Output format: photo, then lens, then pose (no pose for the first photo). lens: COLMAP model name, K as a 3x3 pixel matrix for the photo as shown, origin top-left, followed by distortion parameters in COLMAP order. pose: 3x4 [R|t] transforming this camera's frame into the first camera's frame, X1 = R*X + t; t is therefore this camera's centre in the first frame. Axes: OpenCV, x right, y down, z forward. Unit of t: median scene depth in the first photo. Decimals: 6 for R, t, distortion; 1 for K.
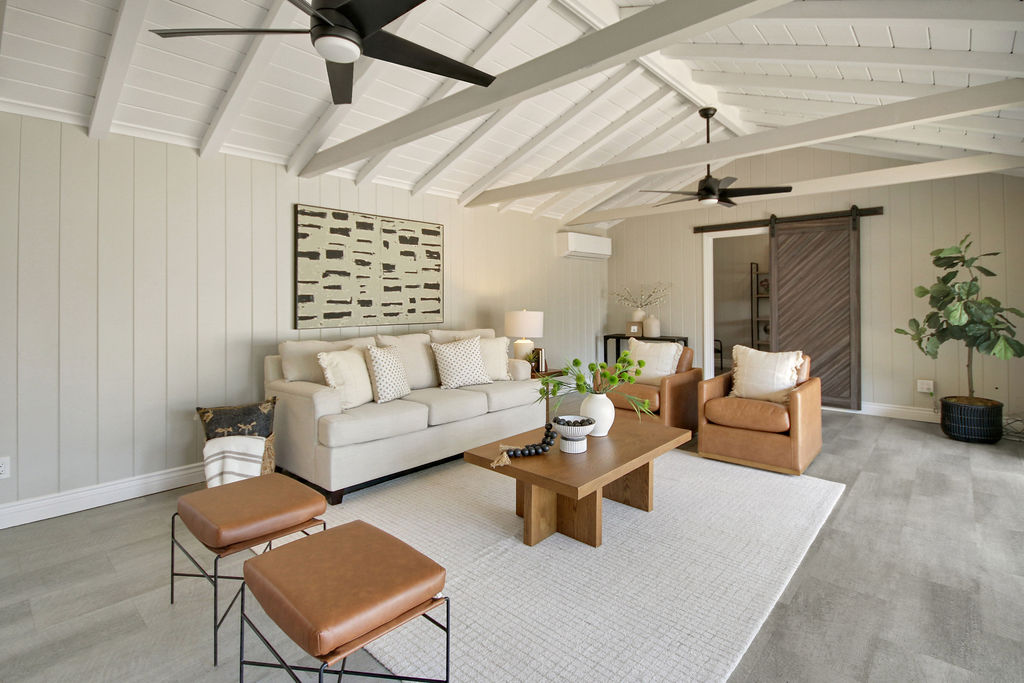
lens RADIAL K [[494.5, 0, 532.1], [0, 494.5, 297.1], [0, 0, 1]] dist [-0.004808, -0.000305]
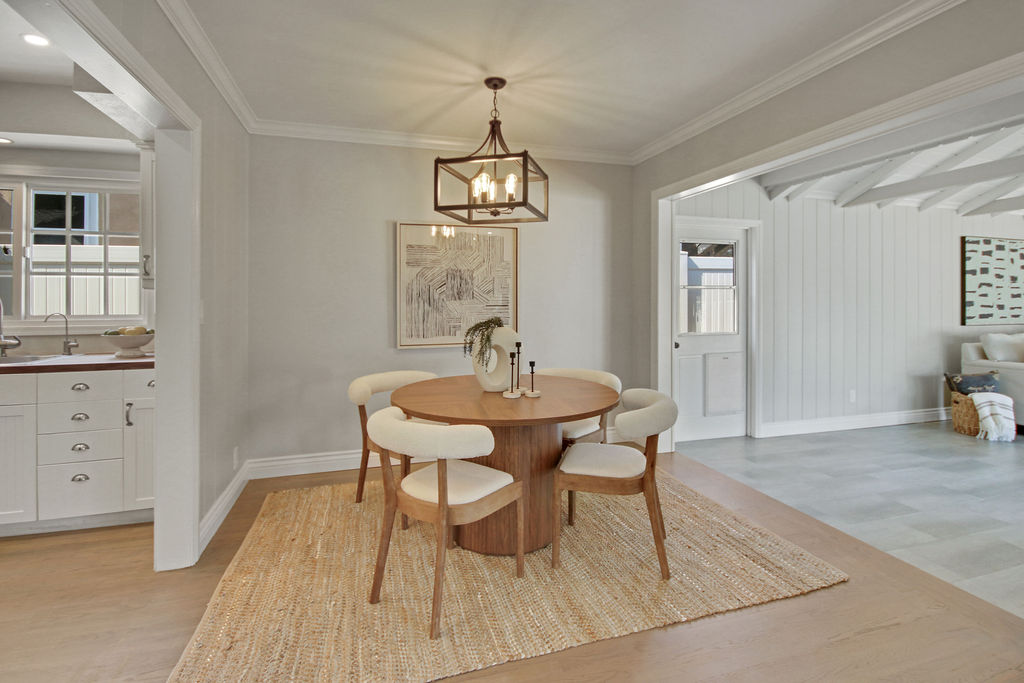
lens RADIAL K [[494.5, 0, 512.9], [0, 494.5, 299.8], [0, 0, 1]] dist [-0.004808, -0.000305]
pose [[0.845122, 0.002657, -0.534567, -0.759263], [-0.000155, 0.999989, 0.004726, -0.013421], [0.534573, -0.003912, 0.845113, -0.810643]]
